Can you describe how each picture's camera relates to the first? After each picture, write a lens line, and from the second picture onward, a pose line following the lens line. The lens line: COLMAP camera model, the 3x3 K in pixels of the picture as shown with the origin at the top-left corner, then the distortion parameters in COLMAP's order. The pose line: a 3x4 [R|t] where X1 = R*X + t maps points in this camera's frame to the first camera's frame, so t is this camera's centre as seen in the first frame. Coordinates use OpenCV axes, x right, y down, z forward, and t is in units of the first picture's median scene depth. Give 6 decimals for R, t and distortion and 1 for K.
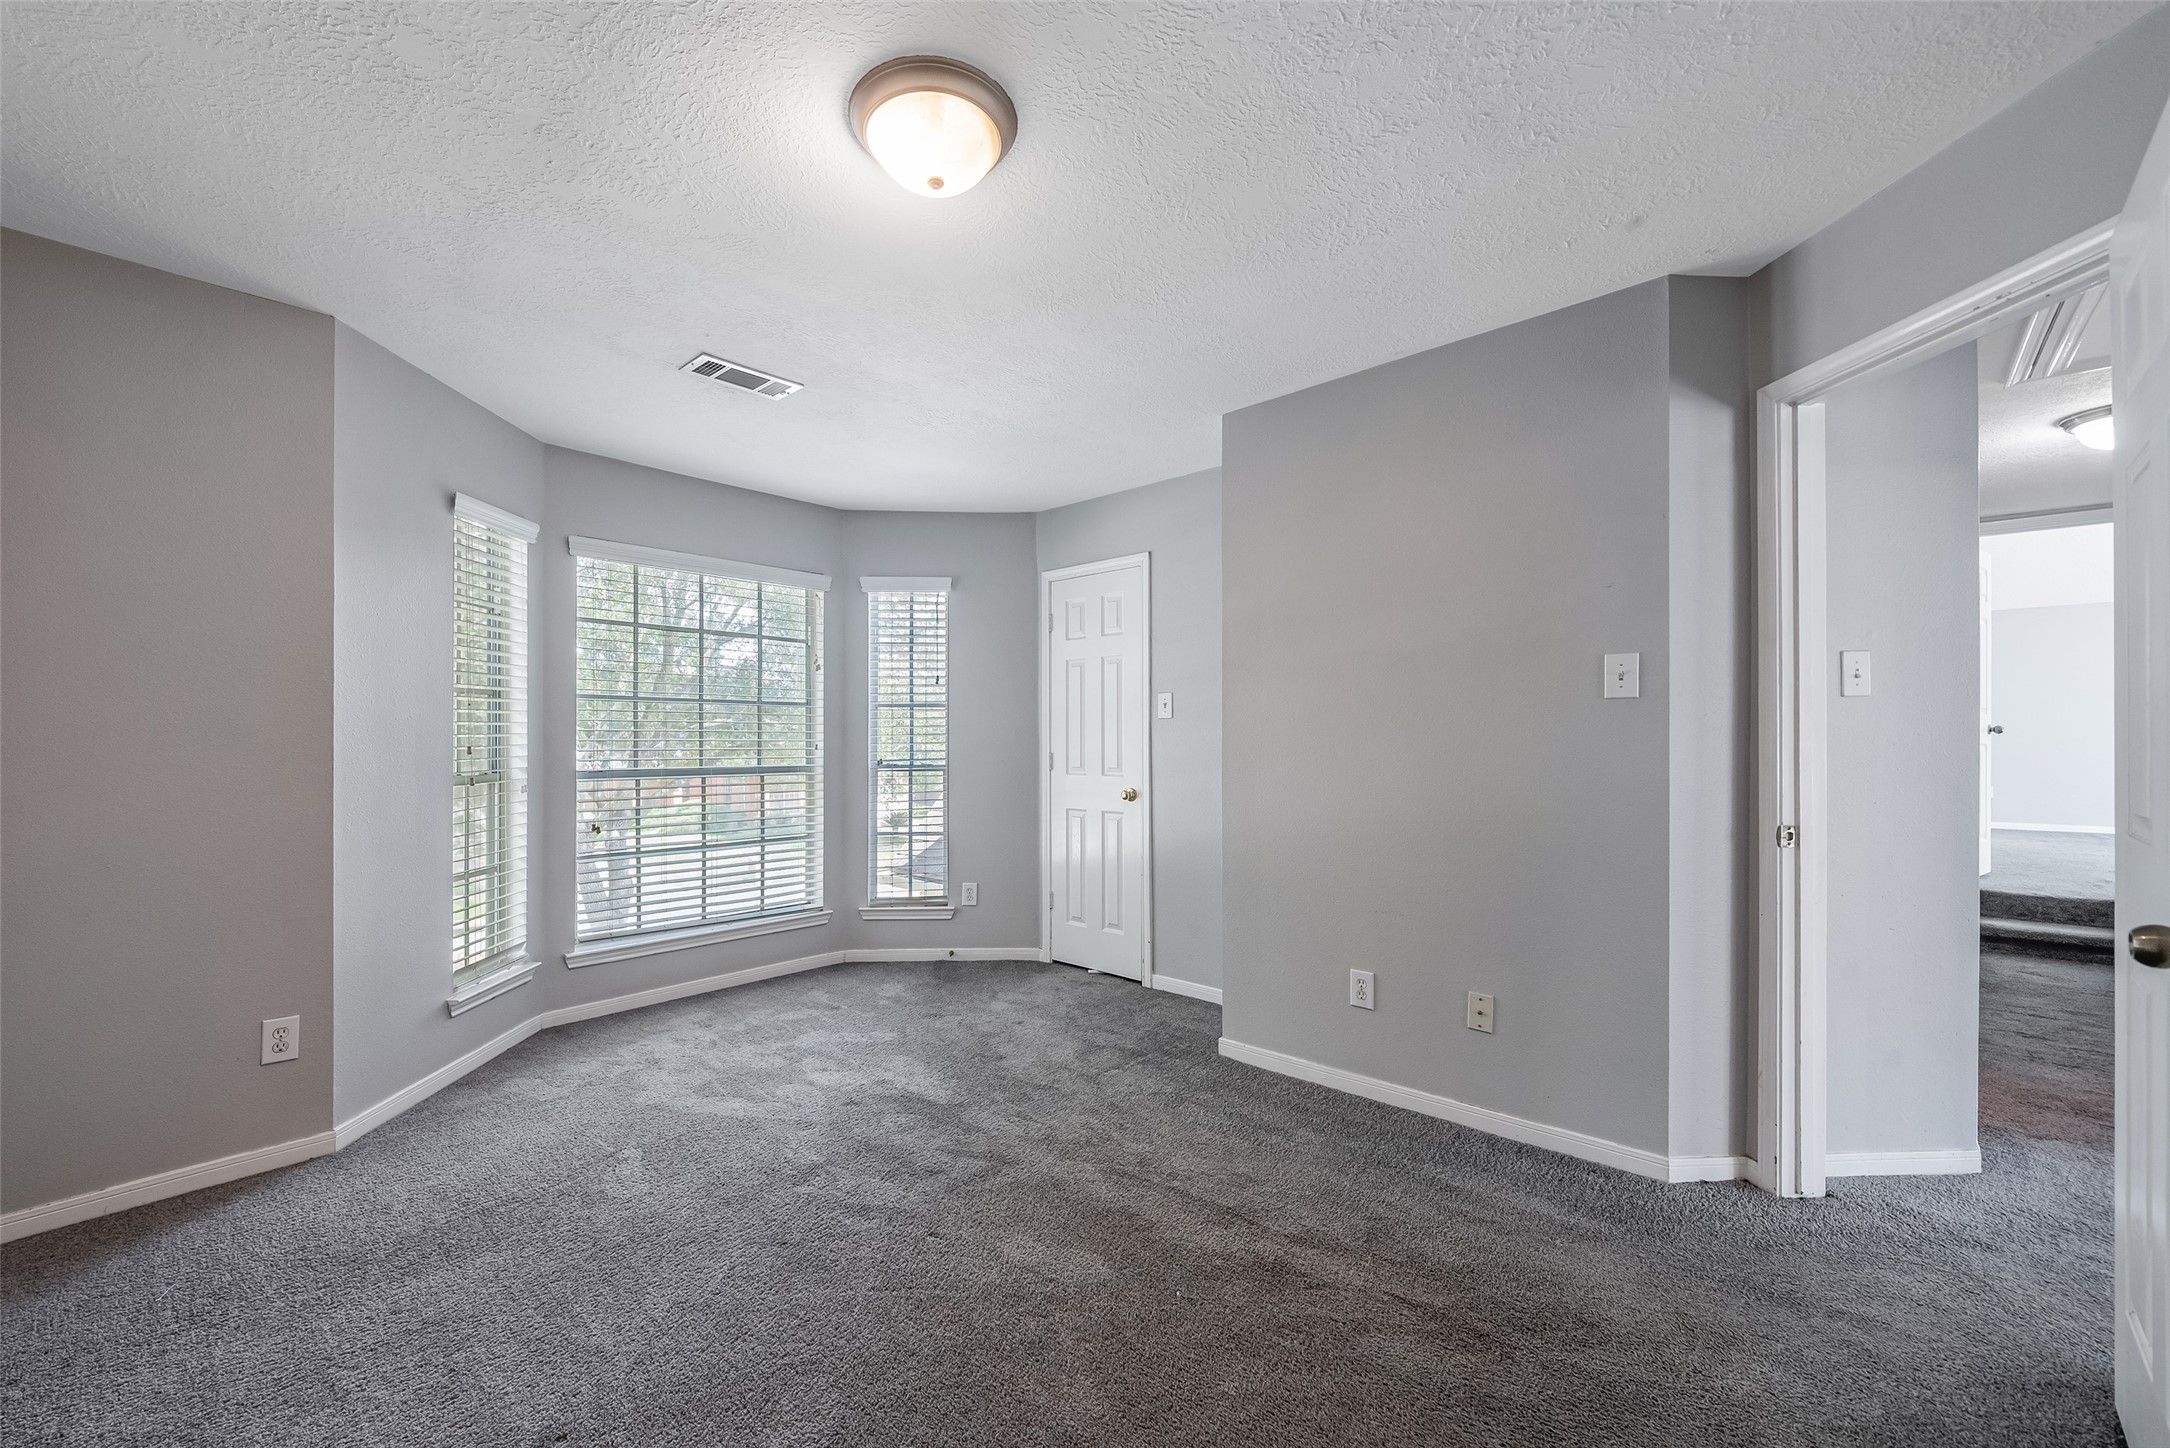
lens RADIAL K [[866.7, 0, 1057.5], [0, 866.7, 738.6], [0, 0, 1]] dist [0.000449, -0.000163]
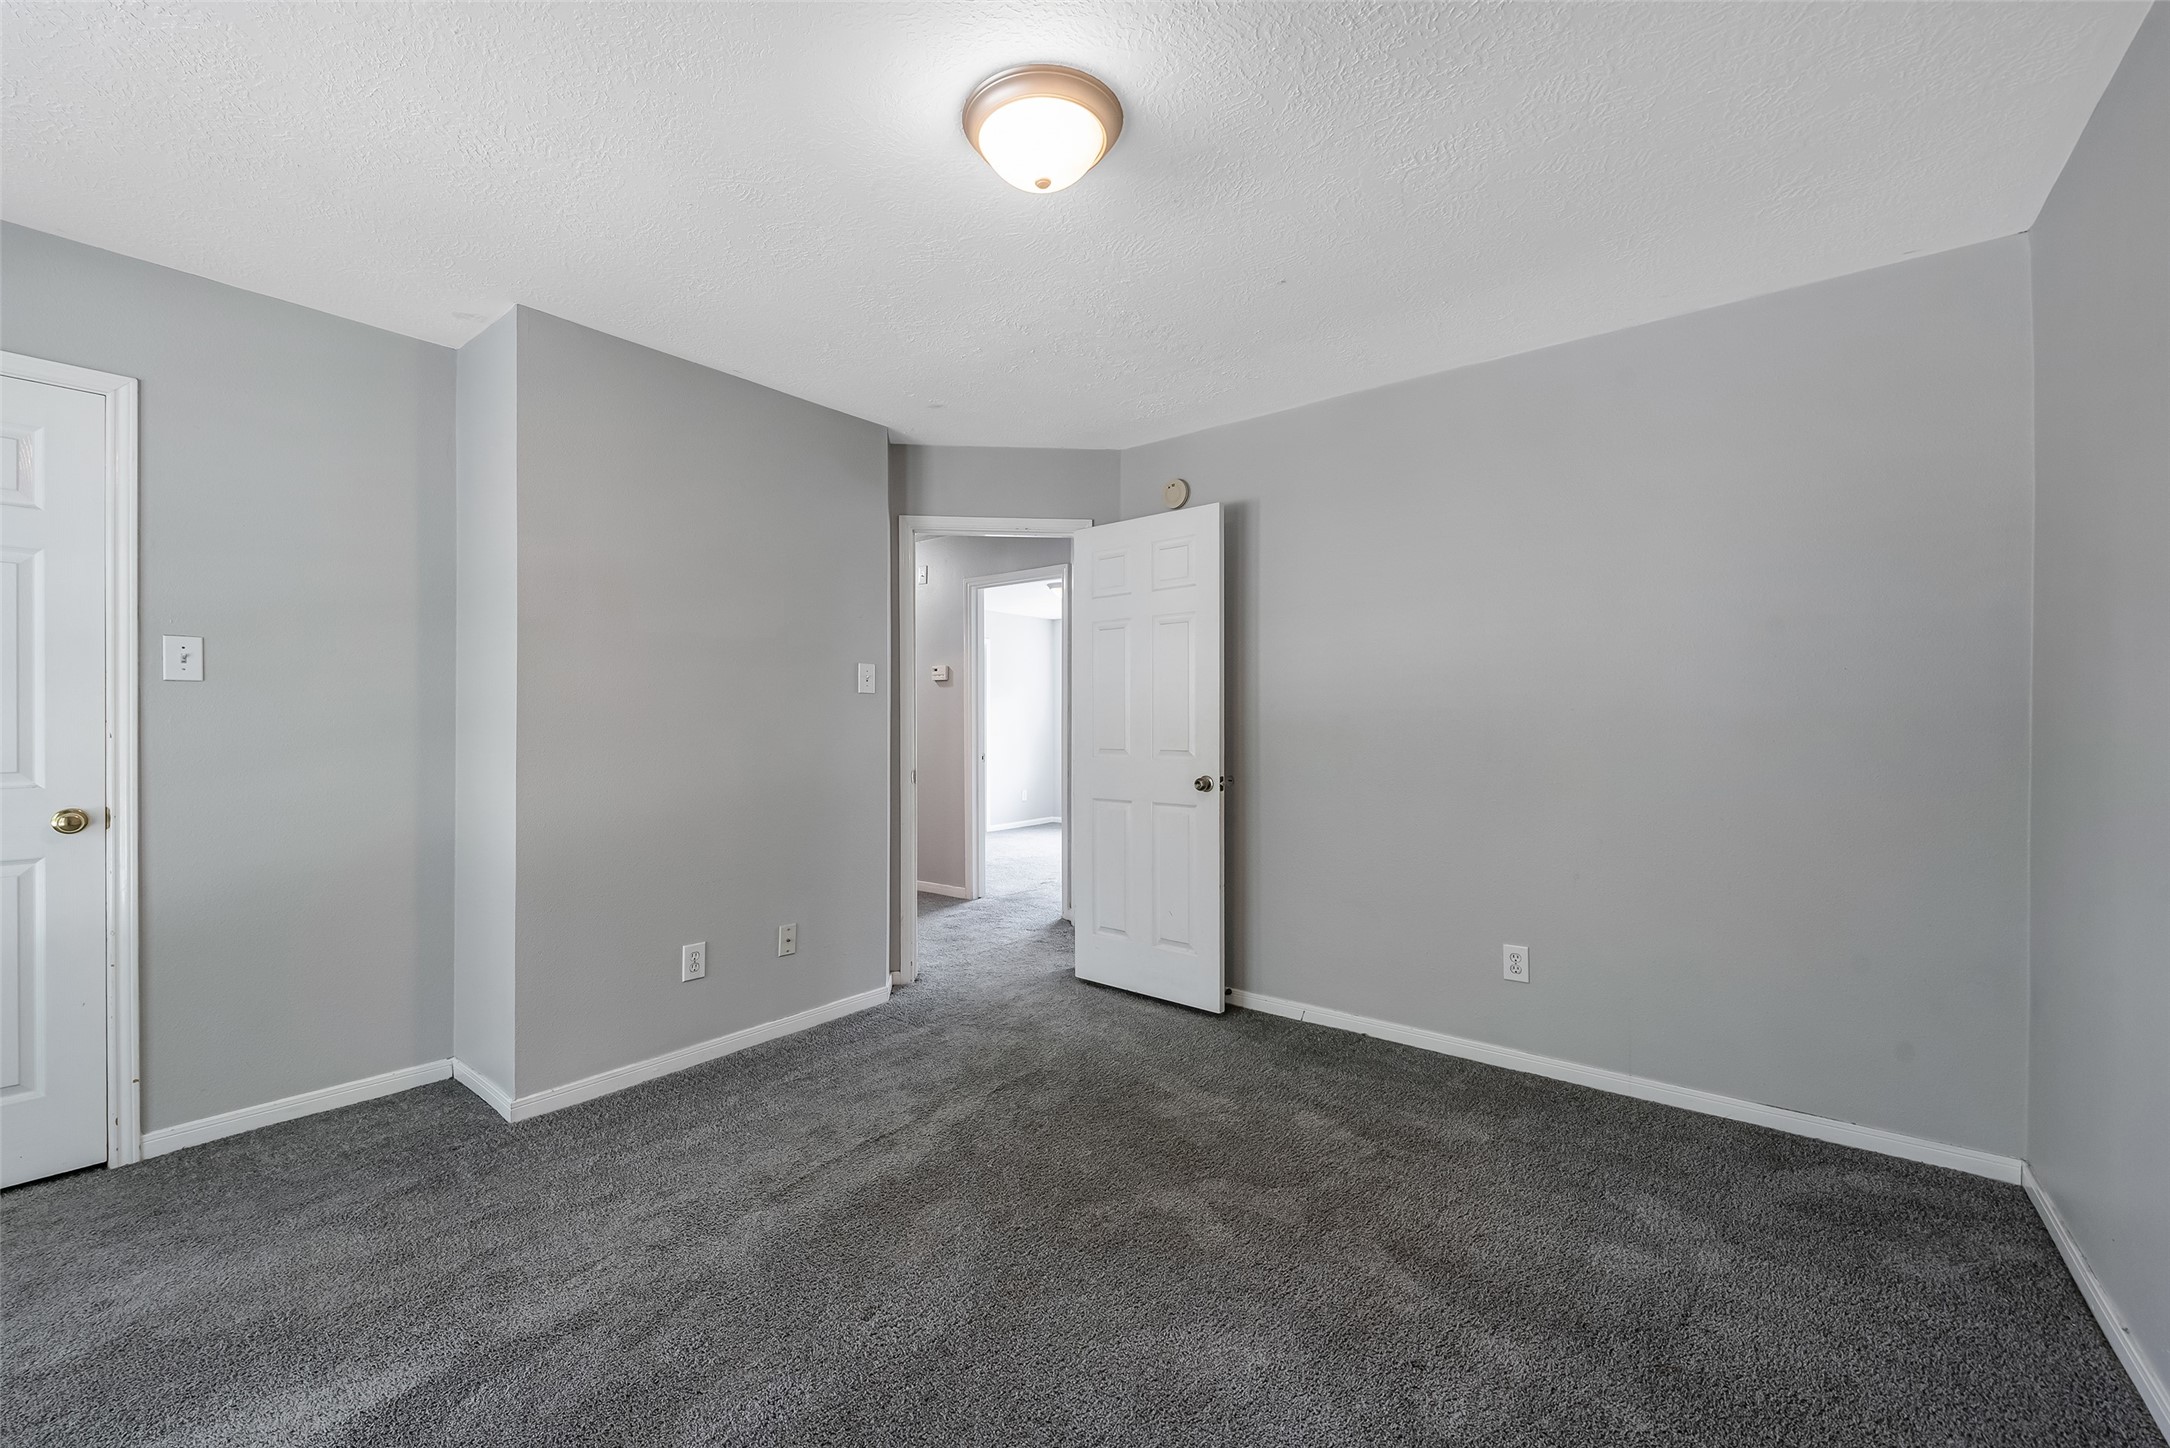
lens RADIAL K [[866.7, 0, 1057.5], [0, 866.7, 738.6], [0, 0, 1]] dist [0.000449, -0.000163]
pose [[-0.081732, -0.011916, 0.996583, -0.779151], [-0.003453, 0.999926, 0.011673, 0.010515], [-0.996648, -0.002487, -0.081767, 0.716344]]
